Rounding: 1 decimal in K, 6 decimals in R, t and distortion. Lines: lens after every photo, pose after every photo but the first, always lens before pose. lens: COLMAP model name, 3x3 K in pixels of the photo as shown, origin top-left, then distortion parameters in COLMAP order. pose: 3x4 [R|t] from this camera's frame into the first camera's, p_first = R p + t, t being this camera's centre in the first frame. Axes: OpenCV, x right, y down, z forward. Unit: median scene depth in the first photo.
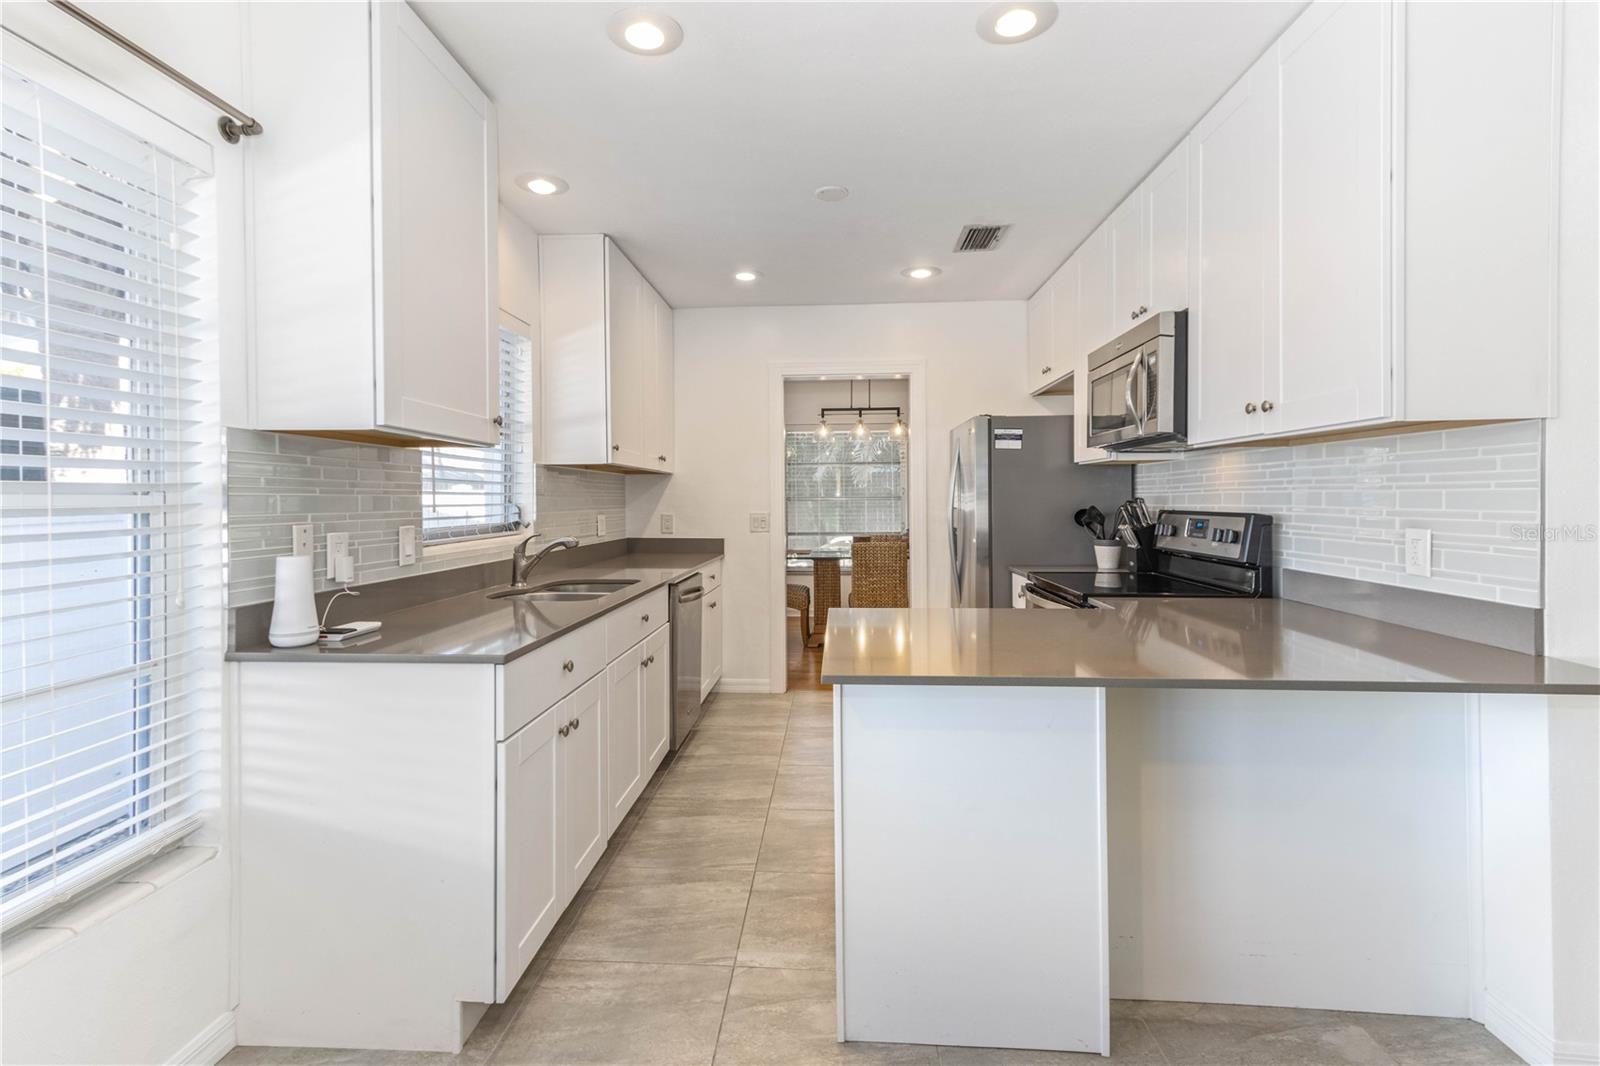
lens RADIAL K [[751.1, 0, 800.0], [0, 751.1, 507.9], [0, 0, 1]] dist [0.000302, 0.002409]
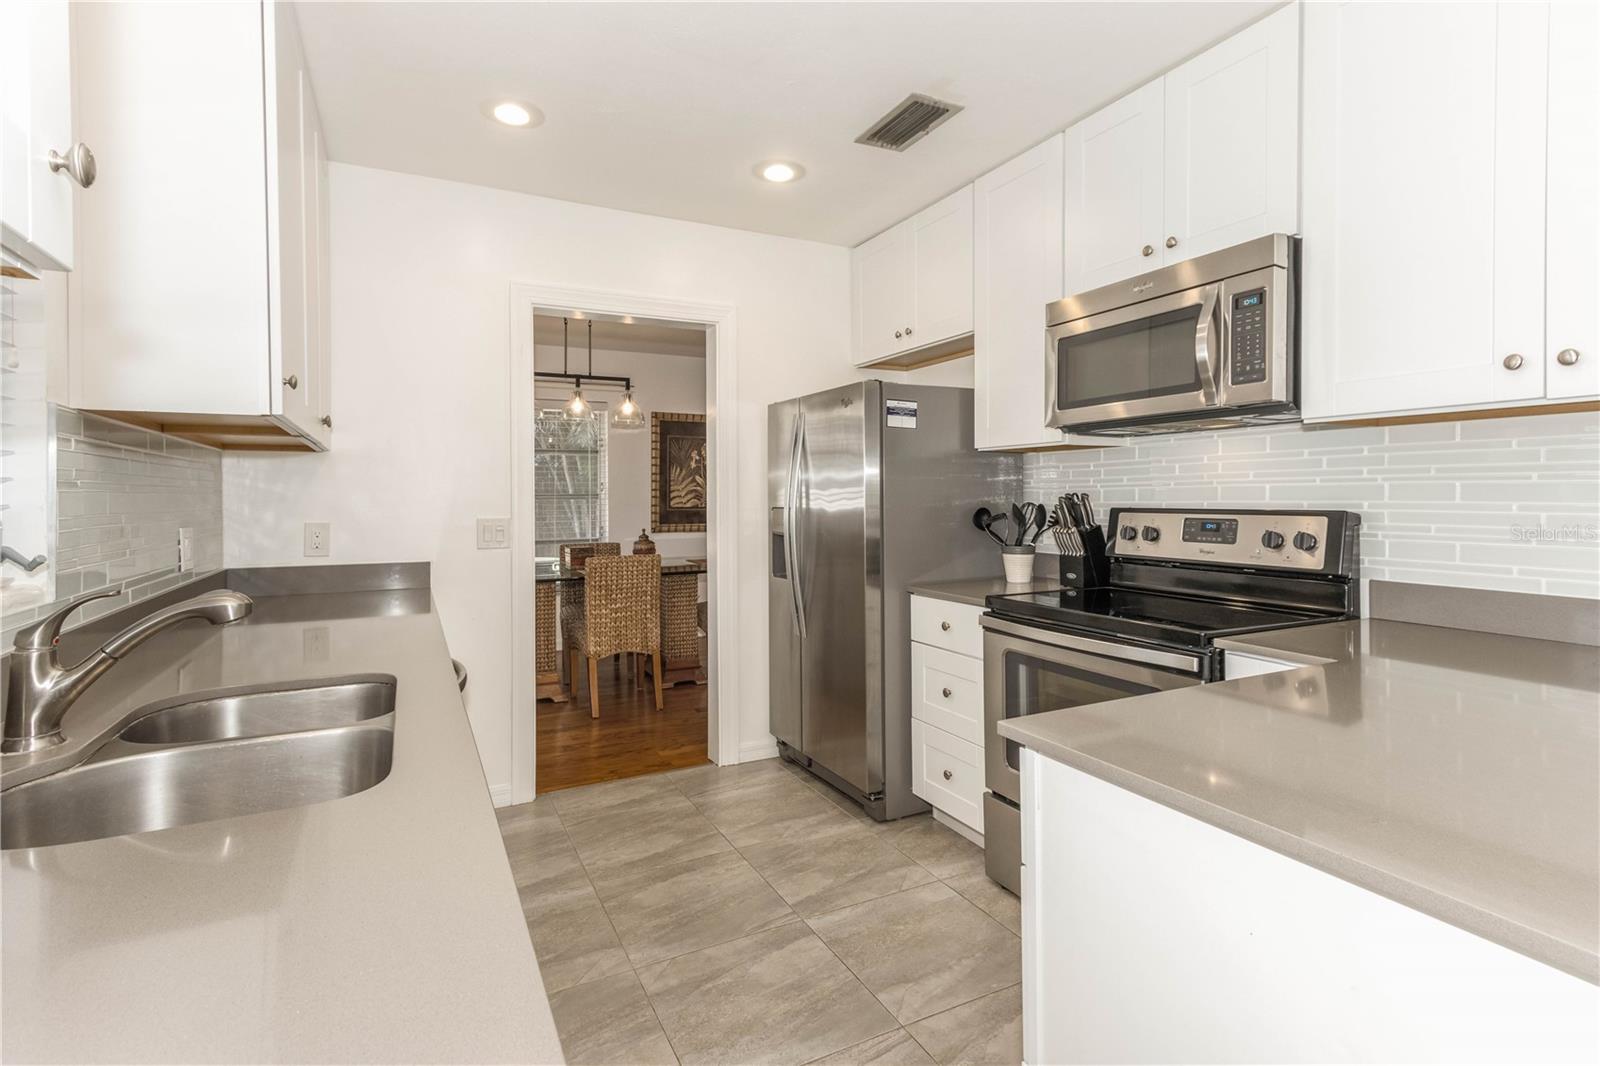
lens RADIAL K [[751.1, 0, 784.6], [0, 751.1, 499.5], [0, 0, 1]] dist [0.000302, 0.002409]
pose [[0.862673, -0.004732, 0.505741, -0.221101], [0.009785, 0.999925, -0.007334, -0.003649], [-0.505668, 0.011275, 0.862654, 0.466954]]
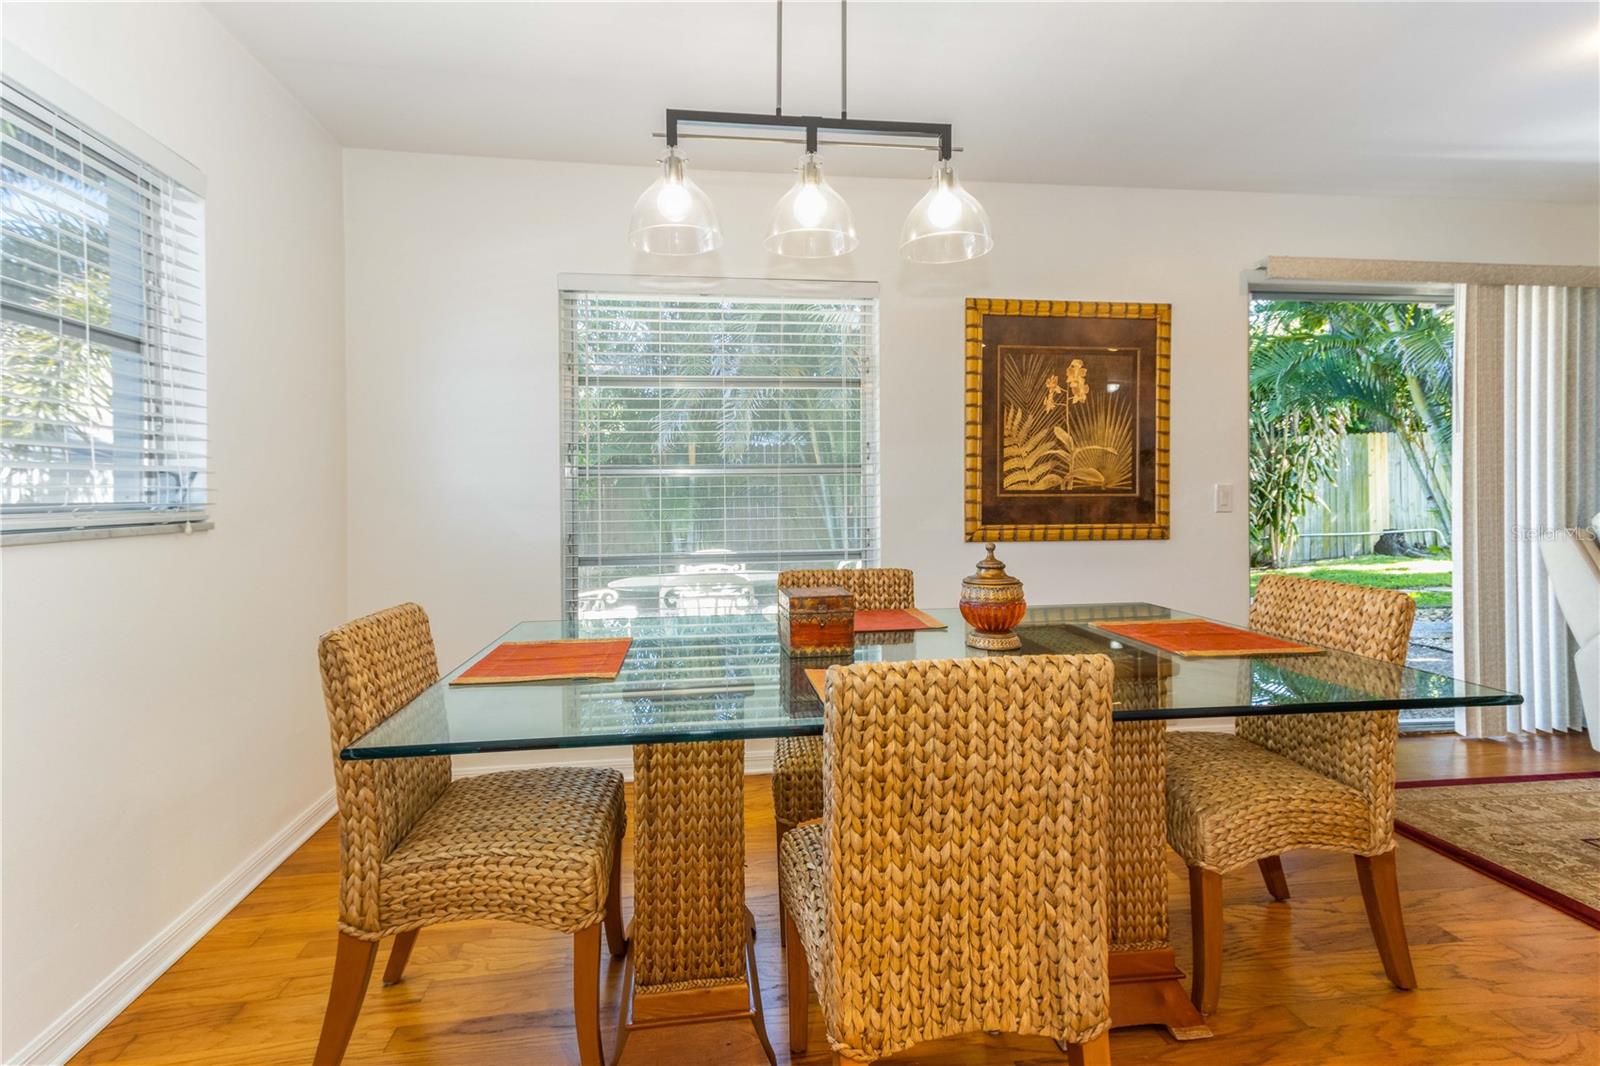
lens RADIAL K [[751.1, 0, 784.3], [0, 751.1, 492.9], [0, 0, 1]] dist [0.000302, 0.002409]
pose [[0.981213, -0.006543, 0.192815, 0.032412], [0.008754, 0.999905, -0.010621, 0.008992], [-0.192727, 0.012109, 0.981178, 1.355342]]
